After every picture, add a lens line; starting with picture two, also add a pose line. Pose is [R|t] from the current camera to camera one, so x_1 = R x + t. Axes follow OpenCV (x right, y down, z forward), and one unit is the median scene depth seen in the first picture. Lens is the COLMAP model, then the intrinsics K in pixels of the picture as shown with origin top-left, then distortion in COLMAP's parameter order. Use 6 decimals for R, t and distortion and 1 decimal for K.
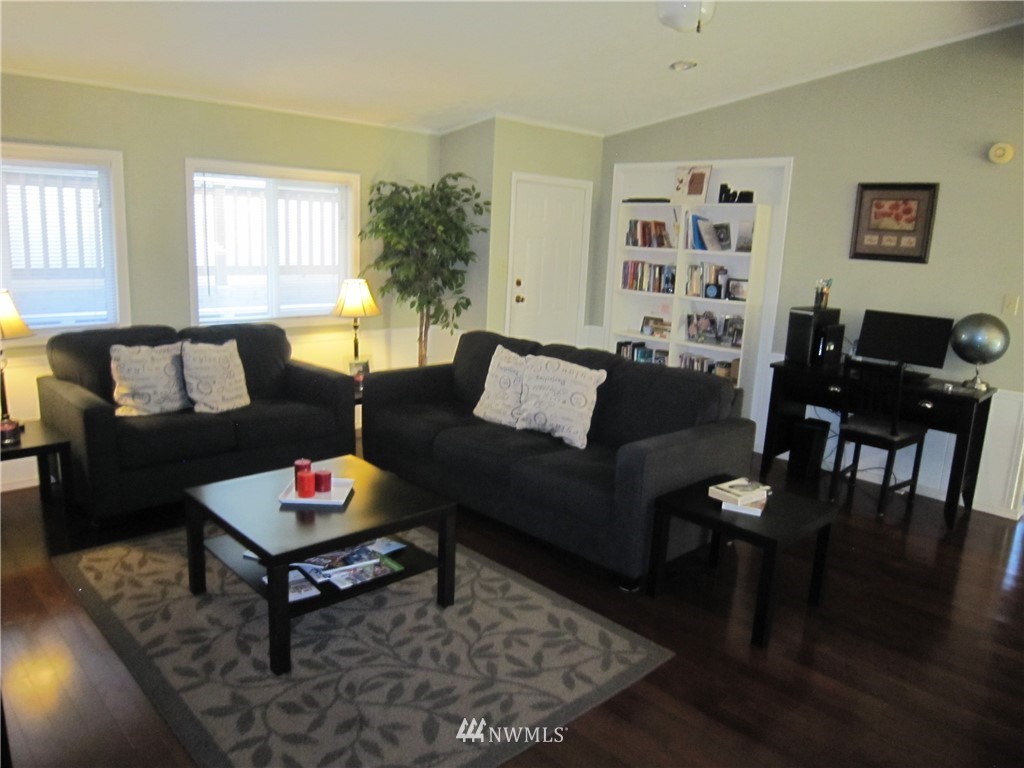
lens RADIAL K [[725.2, 0, 510.2], [0, 725.2, 384.1], [0, 0, 1]] dist [-0.051397, -0.002182]
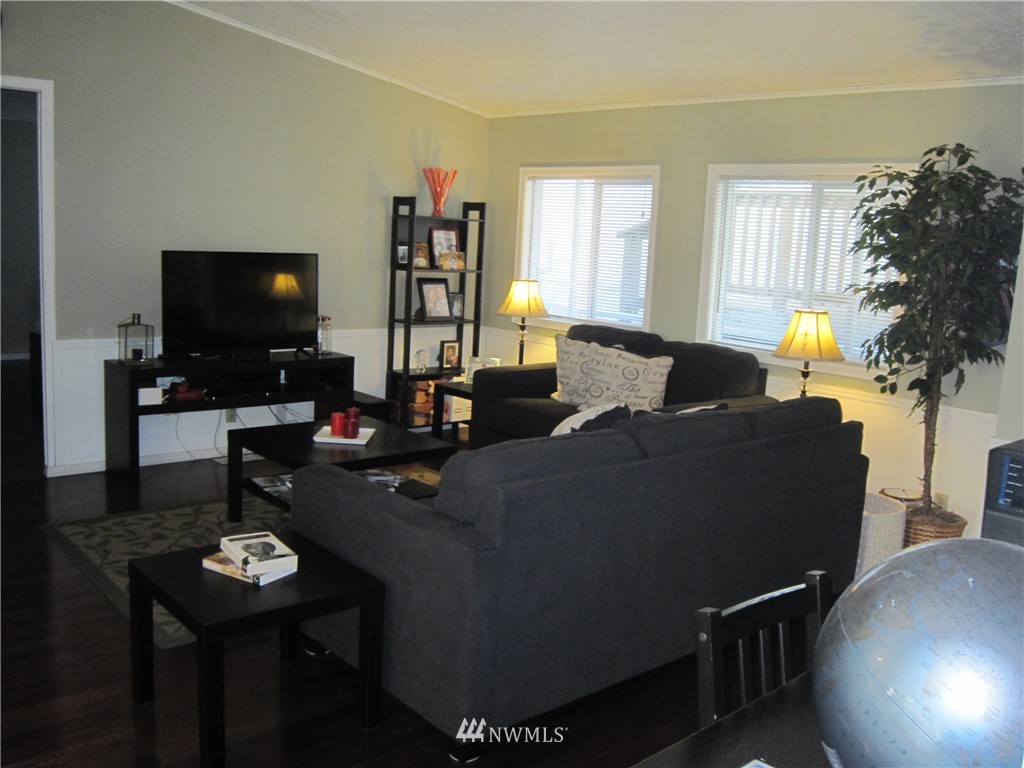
lens RADIAL K [[964.8, 0, 511.1], [0, 964.8, 383.4], [0, 0, 1]] dist [-0.078595, 0.000000]
pose [[-0.045563, 0.118415, -0.991918, 1.180450], [-0.248552, 0.960380, 0.126067, -0.185801], [0.967546, 0.252287, -0.014326, 1.164125]]
